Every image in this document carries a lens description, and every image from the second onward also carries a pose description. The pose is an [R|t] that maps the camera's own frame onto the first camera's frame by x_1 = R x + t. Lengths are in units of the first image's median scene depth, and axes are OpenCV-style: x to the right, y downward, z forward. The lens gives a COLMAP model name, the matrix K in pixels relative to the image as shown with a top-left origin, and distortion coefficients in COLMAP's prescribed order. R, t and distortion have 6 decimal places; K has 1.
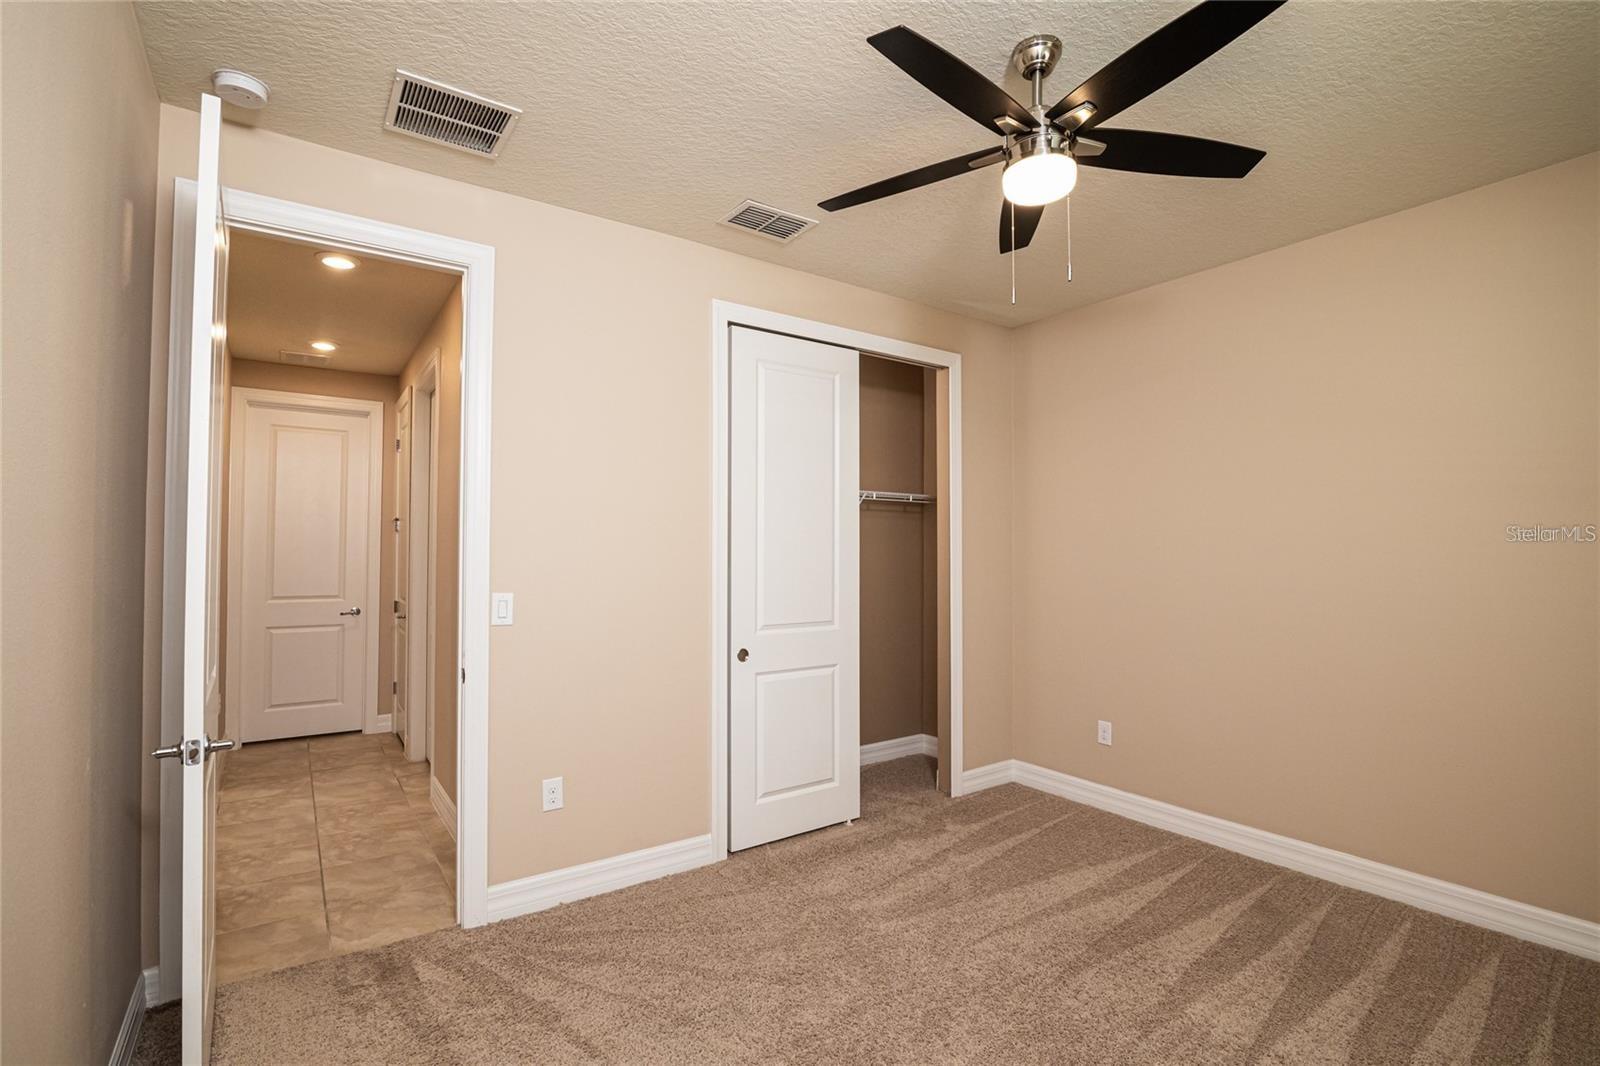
lens RADIAL K [[734.1, 0, 800.4], [0, 734.1, 536.1], [0, 0, 1]] dist [-0.015267, 0.001643]
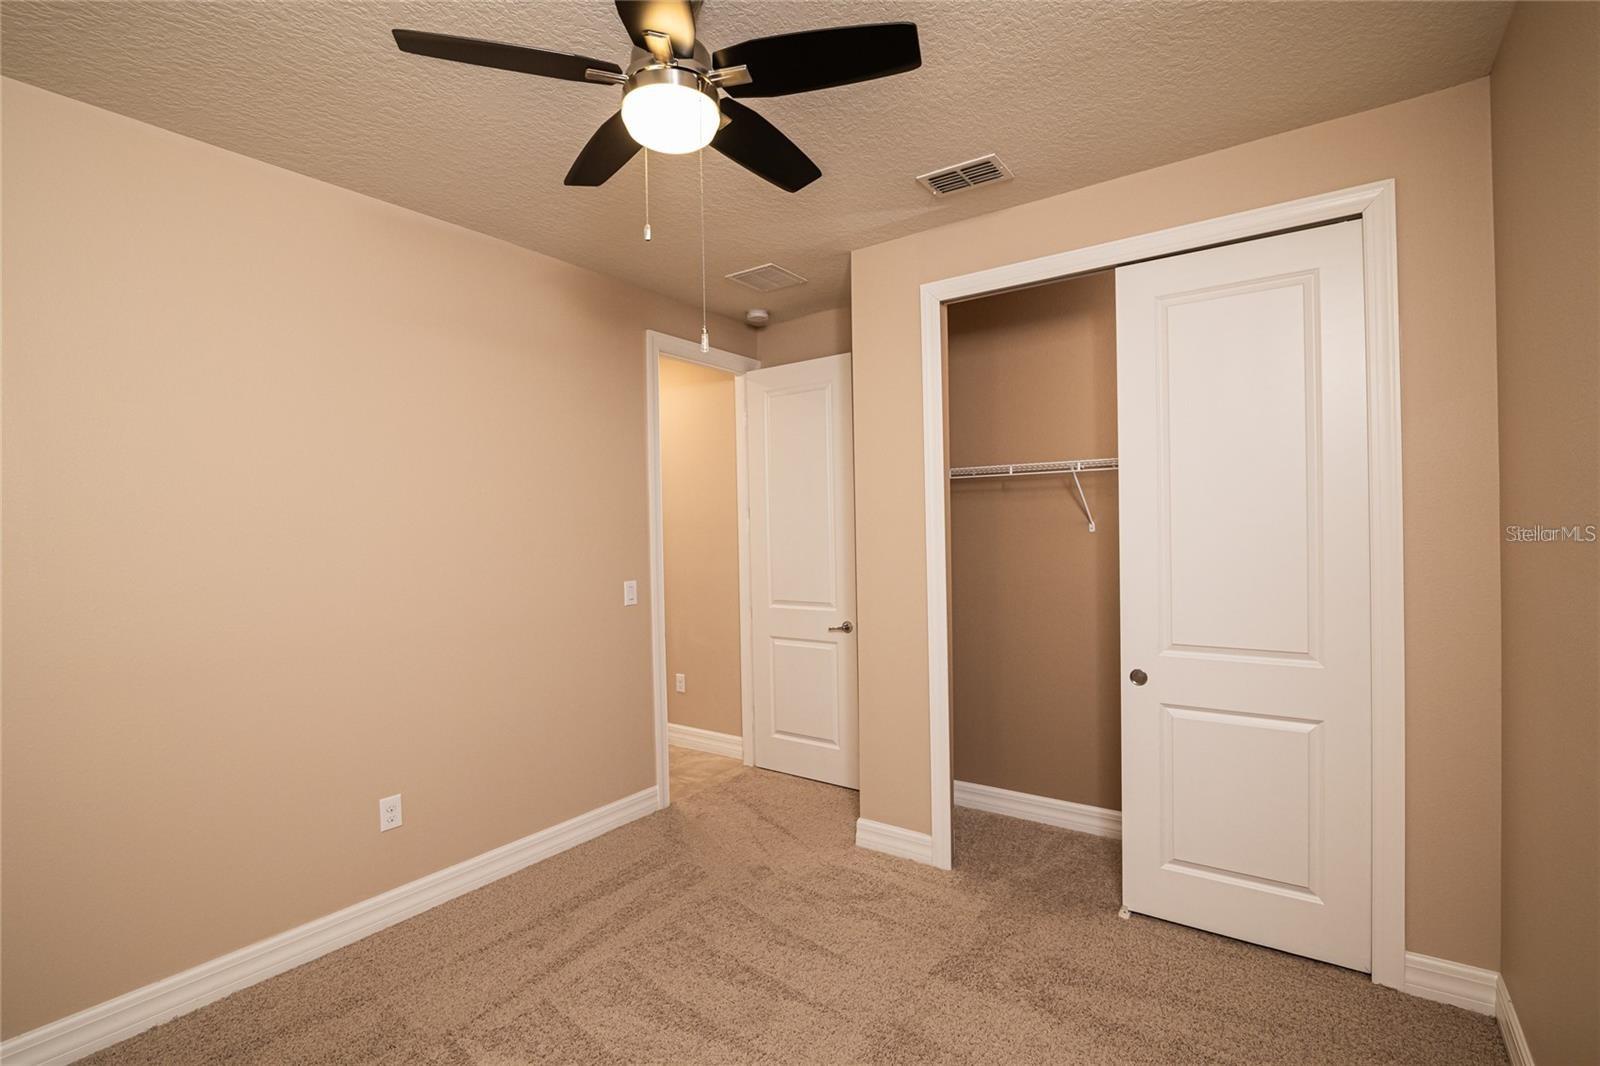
lens RADIAL K [[734.1, 0, 800.4], [0, 734.1, 536.1], [0, 0, 1]] dist [-0.015267, 0.001643]
pose [[0.381106, -0.019137, -0.924333, 0.768943], [0.025202, 0.999629, -0.010306, 0.017623], [0.924188, -0.019367, 0.381447, 0.528671]]
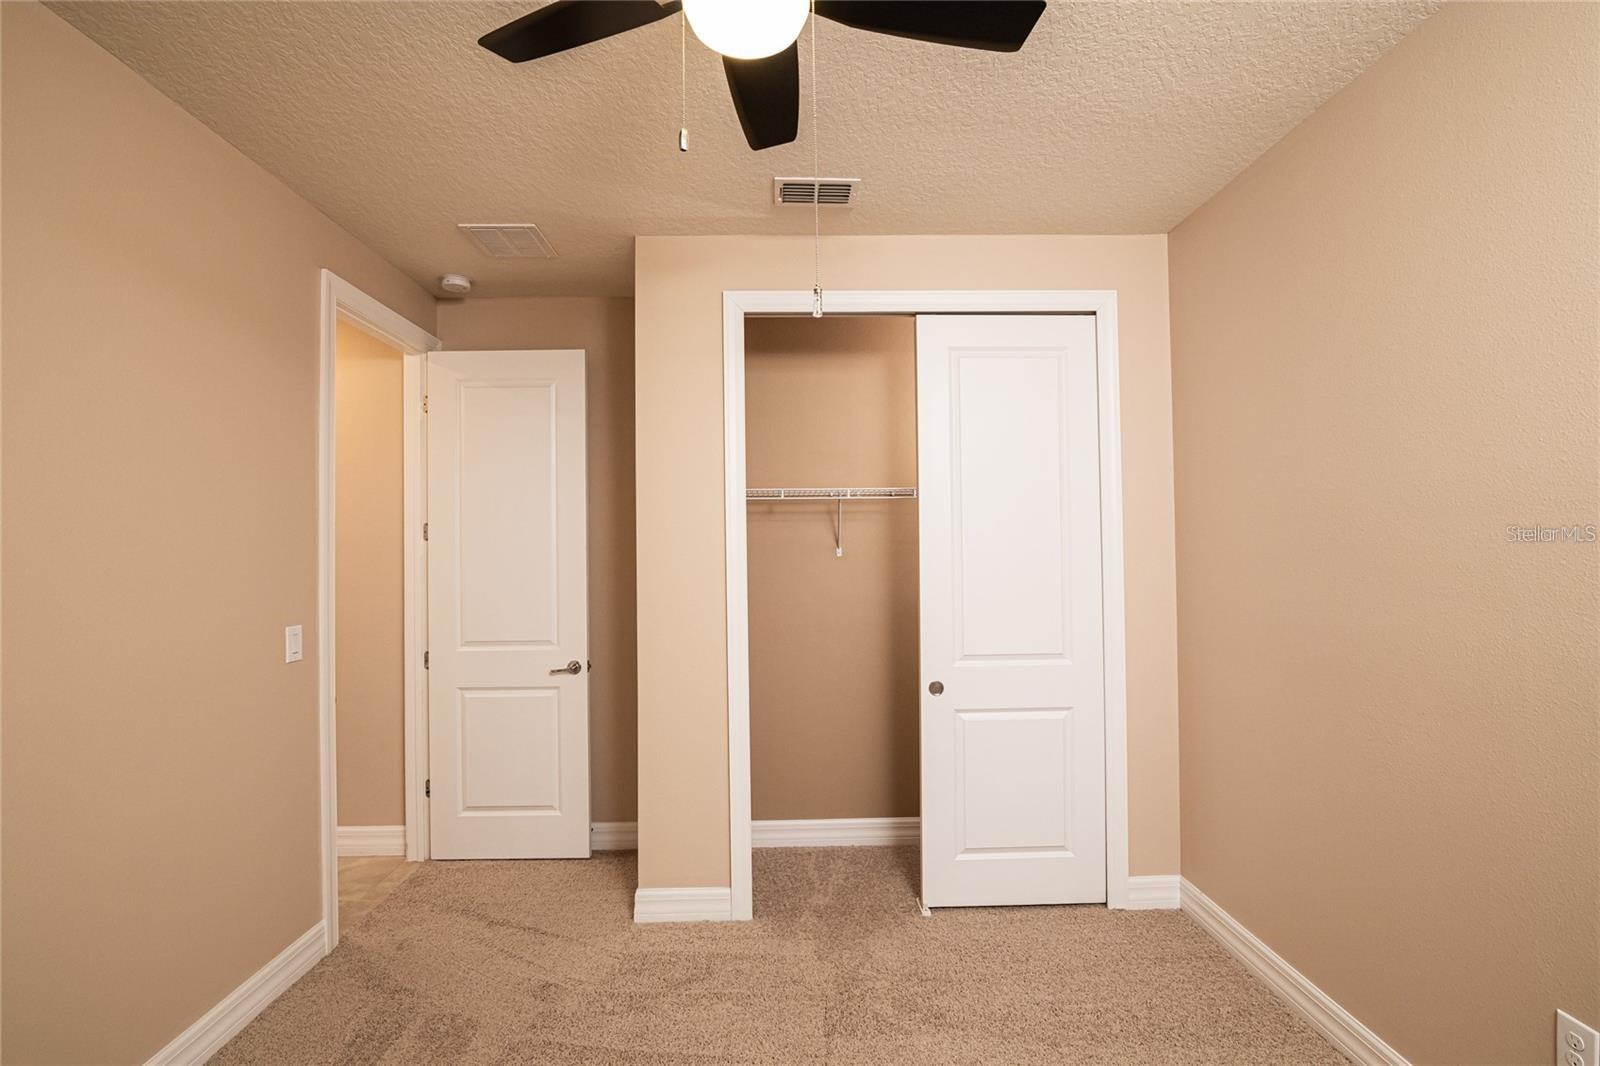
lens RADIAL K [[734.1, 0, 800.4], [0, 734.1, 536.1], [0, 0, 1]] dist [-0.015267, 0.001643]
pose [[0.860871, -0.040174, -0.507235, 0.518220], [0.028771, 0.999127, -0.030303, 0.013374], [0.508009, 0.011493, 0.861275, 0.357187]]
